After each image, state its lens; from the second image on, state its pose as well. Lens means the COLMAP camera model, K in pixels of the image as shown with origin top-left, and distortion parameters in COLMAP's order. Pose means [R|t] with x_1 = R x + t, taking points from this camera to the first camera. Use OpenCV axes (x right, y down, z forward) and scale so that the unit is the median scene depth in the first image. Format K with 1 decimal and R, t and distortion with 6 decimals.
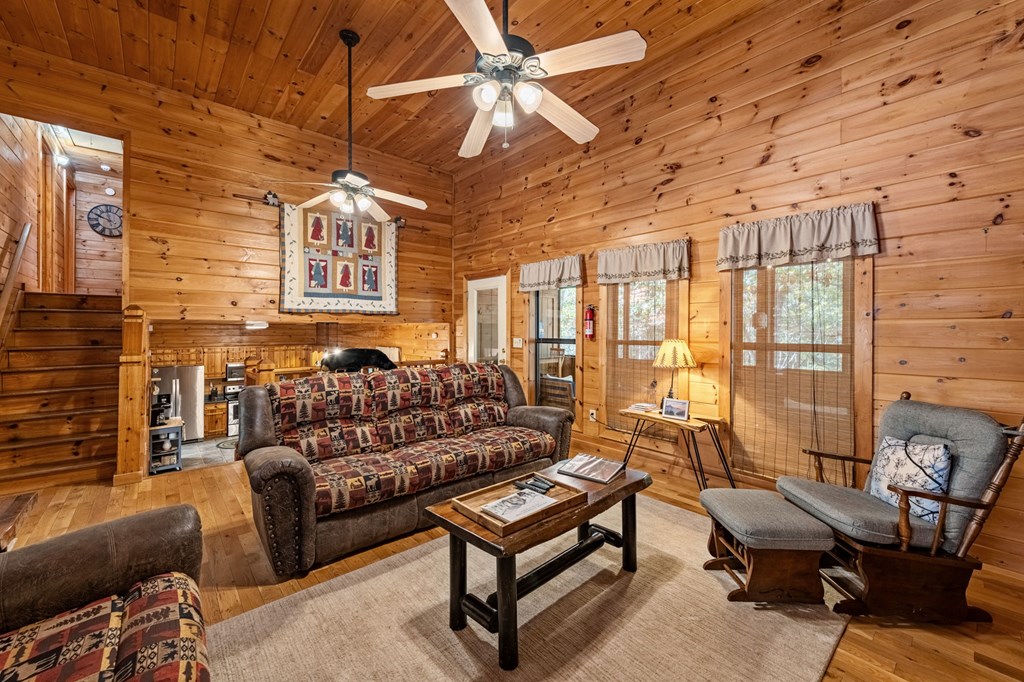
lens RADIAL K [[399.0, 0, 510.3], [0, 399.0, 330.6], [0, 0, 1]] dist [0.011857, -0.003351]
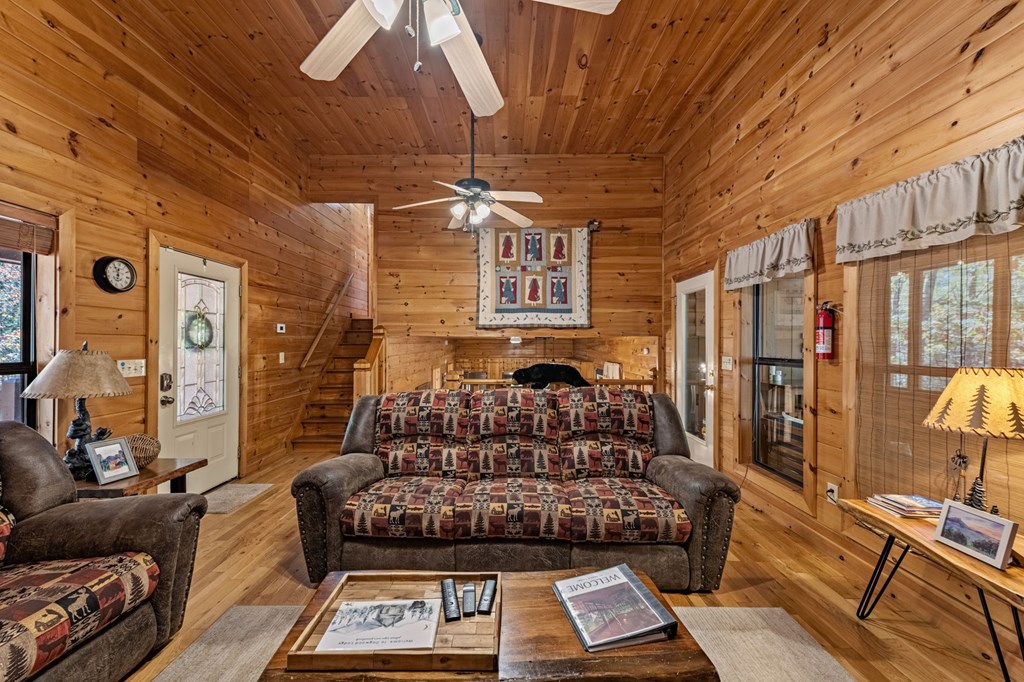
lens RADIAL K [[399.0, 0, 511.2], [0, 399.0, 344.0], [0, 0, 1]] dist [0.011857, -0.003351]
pose [[0.759777, 0.001094, -0.650183, 0.234140], [-0.002444, 0.999996, -0.001173, -0.001664], [0.650179, 0.002480, 0.759777, 0.259861]]
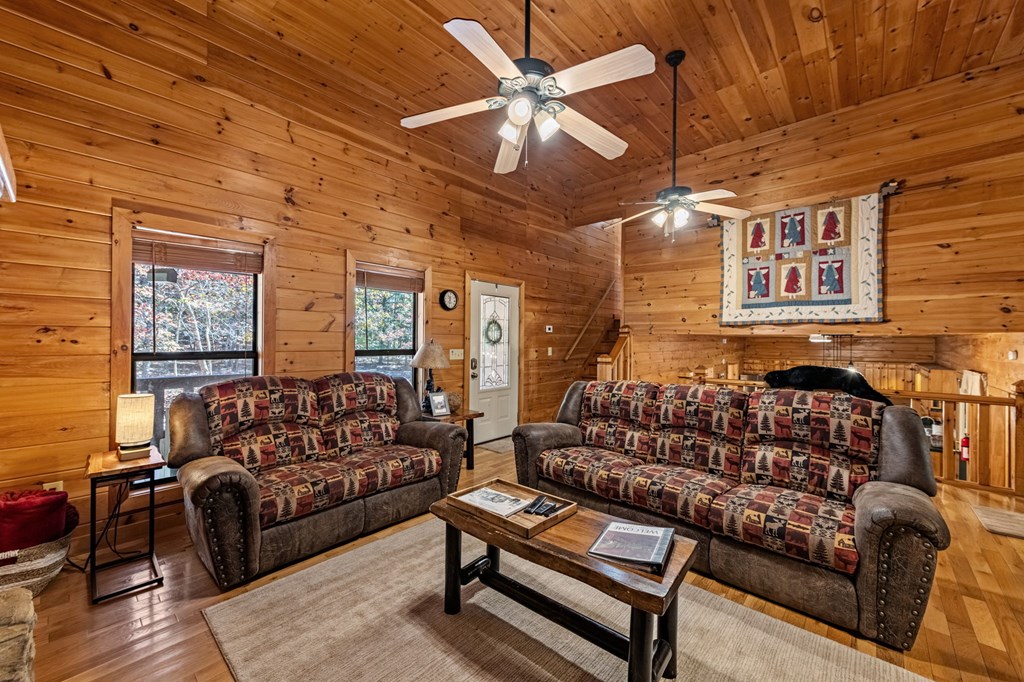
lens RADIAL K [[399.0, 0, 514.4], [0, 399.0, 340.7], [0, 0, 1]] dist [0.011857, -0.003351]
pose [[0.136036, 0.001070, -0.990703, 0.443123], [-0.010175, 0.999948, -0.000317, -0.000439], [0.990652, 0.010123, 0.136040, 0.361294]]
